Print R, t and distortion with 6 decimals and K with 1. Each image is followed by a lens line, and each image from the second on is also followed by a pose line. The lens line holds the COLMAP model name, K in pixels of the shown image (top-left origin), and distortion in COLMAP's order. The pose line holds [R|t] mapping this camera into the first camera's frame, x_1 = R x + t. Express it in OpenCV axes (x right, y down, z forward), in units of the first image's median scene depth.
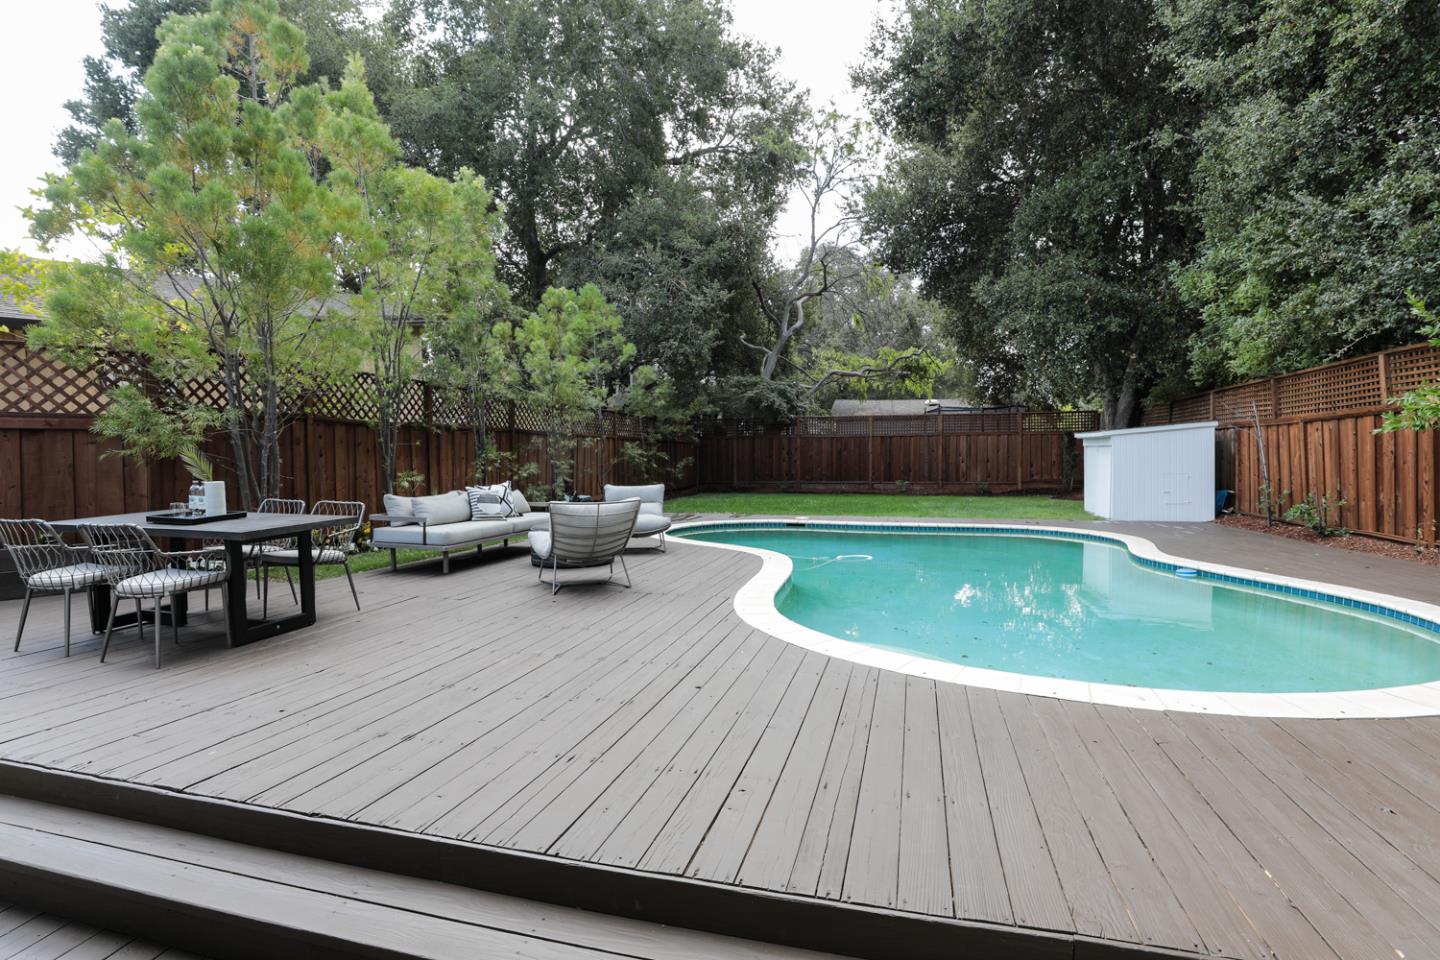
lens RADIAL K [[675.7, 0, 725.8], [0, 675.7, 481.7], [0, 0, 1]] dist [-0.026045, -0.000007]
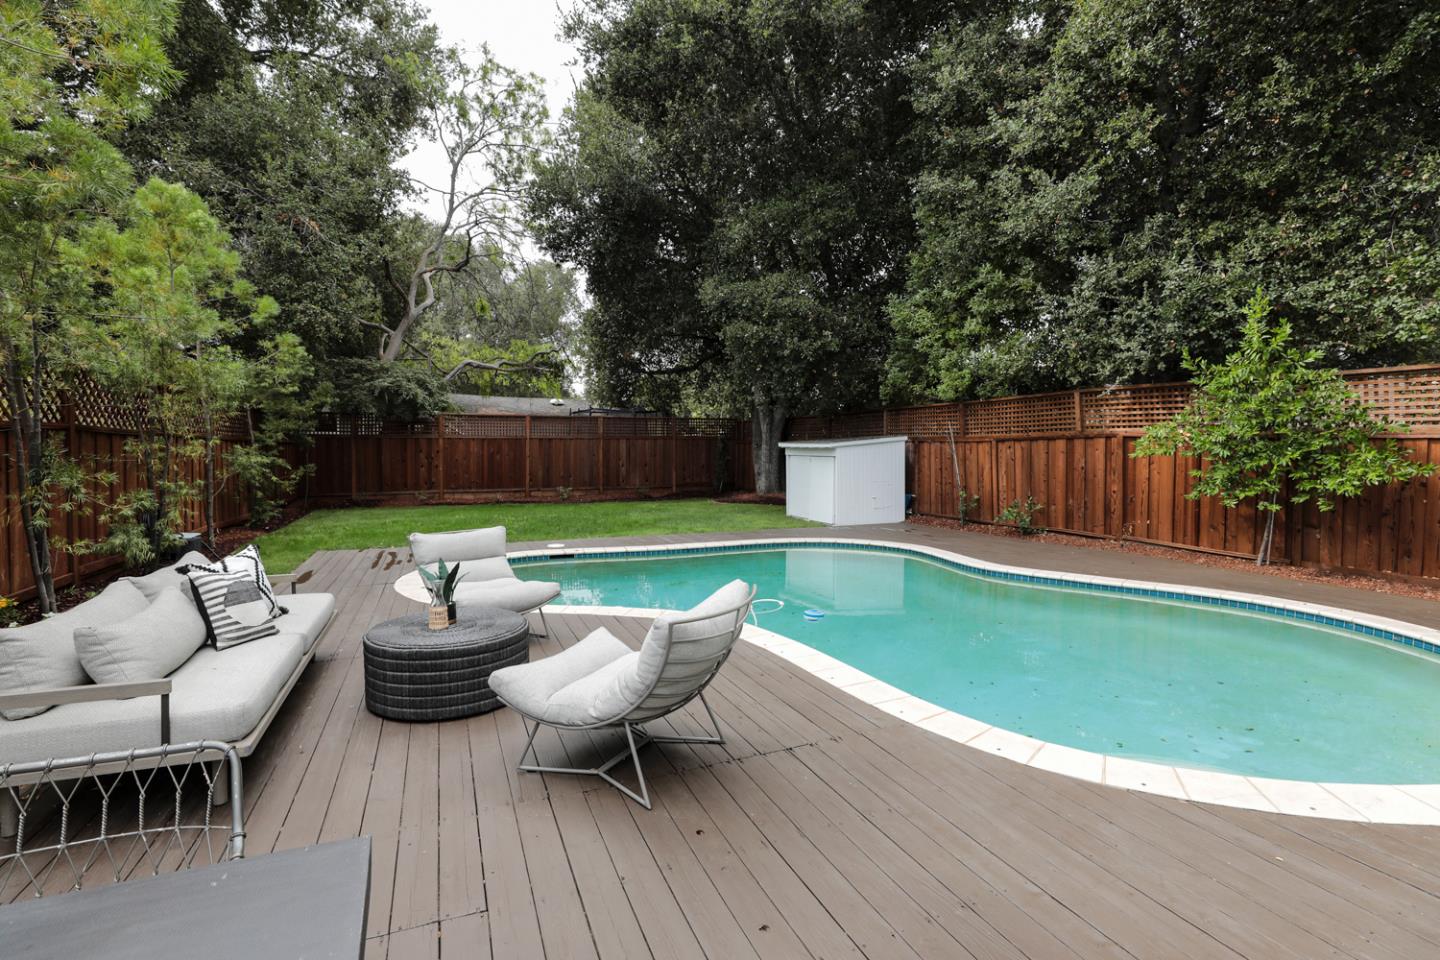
lens RADIAL K [[658.5, 0, 720.0], [0, 658.5, 480.0], [0, 0, 1]] dist [-0.036724, 0.011536]
pose [[0.783921, -0.020355, 0.620527, -0.229502], [0.017461, 0.999790, 0.010737, -0.030795], [-0.620615, 0.002418, 0.784111, 0.283042]]
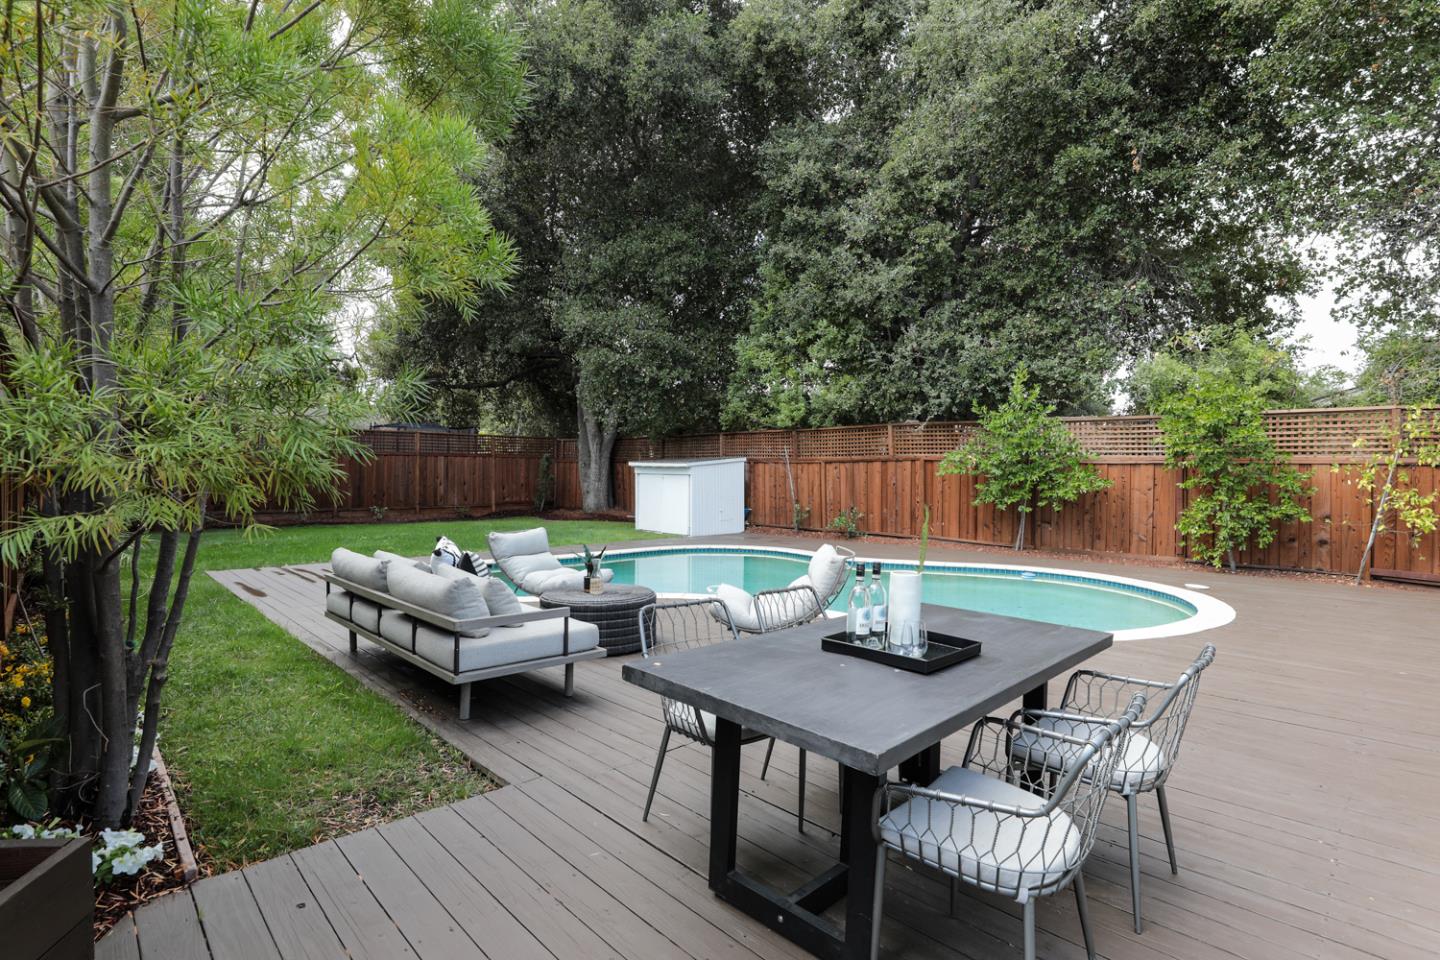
lens RADIAL K [[695.0, 0, 717.7], [0, 695.0, 488.1], [0, 0, 1]] dist [-0.025646, 0.000036]
pose [[0.511255, -0.007539, 0.859396, -0.483783], [0.019937, 0.999796, -0.003090, -0.024516], [-0.859198, 0.018713, 0.511302, 0.313193]]
